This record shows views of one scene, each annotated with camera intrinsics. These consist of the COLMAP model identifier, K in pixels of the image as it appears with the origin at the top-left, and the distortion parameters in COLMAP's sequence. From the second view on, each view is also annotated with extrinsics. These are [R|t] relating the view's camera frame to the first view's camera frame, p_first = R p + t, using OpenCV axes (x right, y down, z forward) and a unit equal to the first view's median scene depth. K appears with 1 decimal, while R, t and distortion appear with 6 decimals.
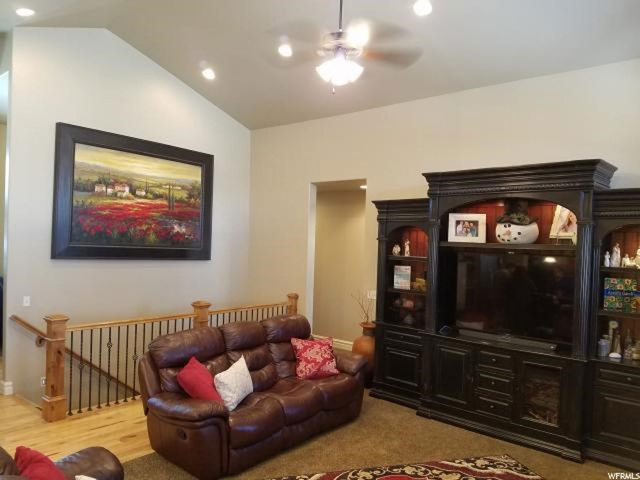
lens RADIAL K [[489.9, 0, 317.7], [0, 489.9, 246.9], [0, 0, 1]] dist [0.185759, -0.288299]
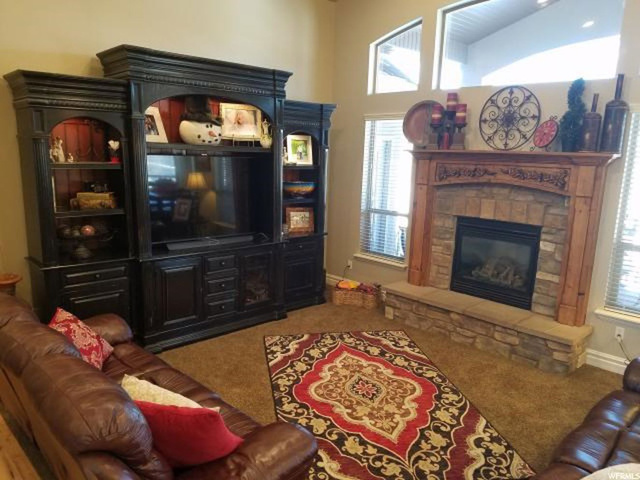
lens RADIAL K [[489.6, 0, 318.0], [0, 489.6, 249.8], [0, 0, 1]] dist [0.185416, -0.289260]
pose [[0.082412, -0.225792, 0.970683, -0.537341], [-0.012378, 0.973690, 0.227542, -0.028302], [-0.996522, -0.030767, 0.077449, 0.655708]]
